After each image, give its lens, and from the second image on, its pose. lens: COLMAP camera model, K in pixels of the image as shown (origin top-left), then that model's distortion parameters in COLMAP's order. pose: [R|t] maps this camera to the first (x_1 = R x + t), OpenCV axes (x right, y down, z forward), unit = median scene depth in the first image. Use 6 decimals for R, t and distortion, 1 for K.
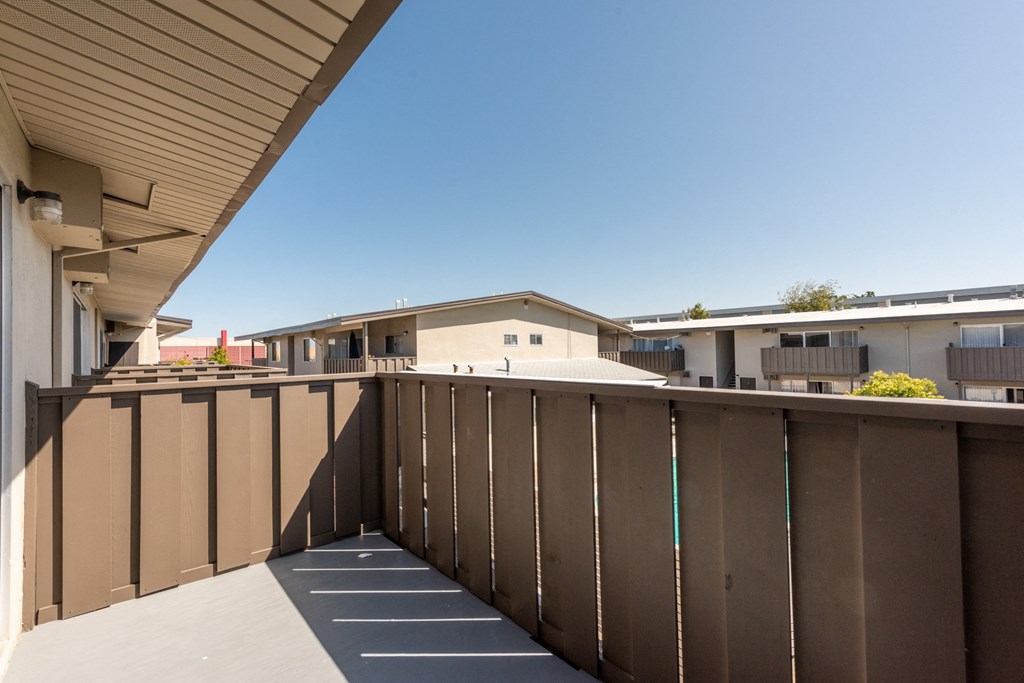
lens RADIAL K [[448.0, 0, 512.0], [0, 448.0, 341.5], [0, 0, 1]] dist [-0.000156, -0.000076]
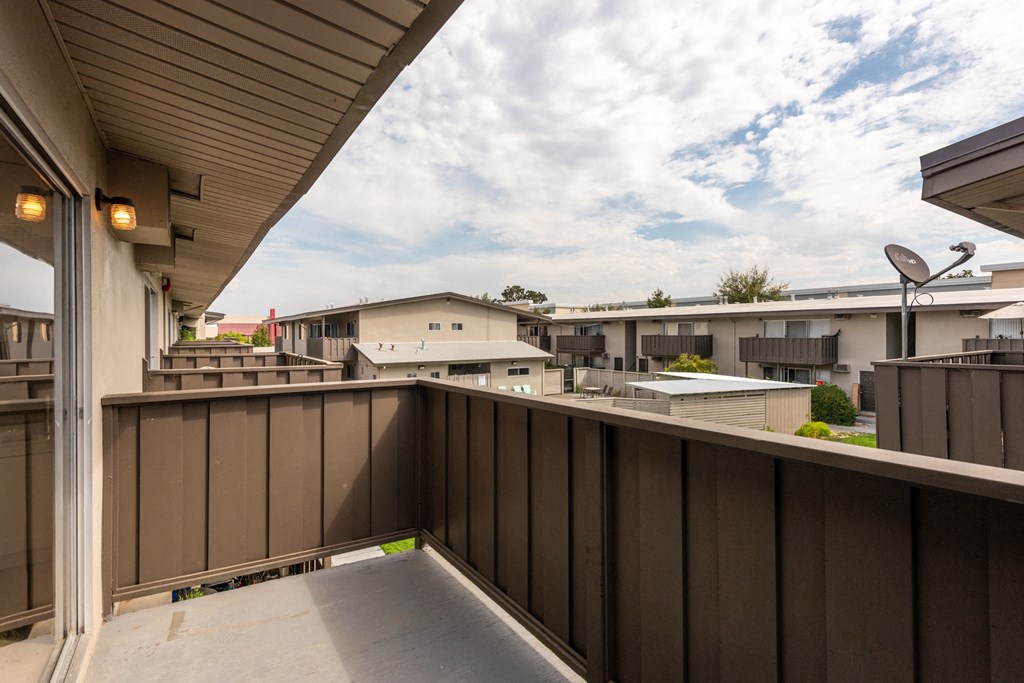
lens RADIAL K [[542.6, 0, 512.0], [0, 542.6, 341.5], [0, 0, 1]] dist [0.004474, 0.001024]
pose [[0.984516, 0.016585, -0.174509, 0.449936], [-0.010501, 0.999306, 0.035730, -0.017269], [0.174980, -0.033344, 0.984007, -0.524505]]
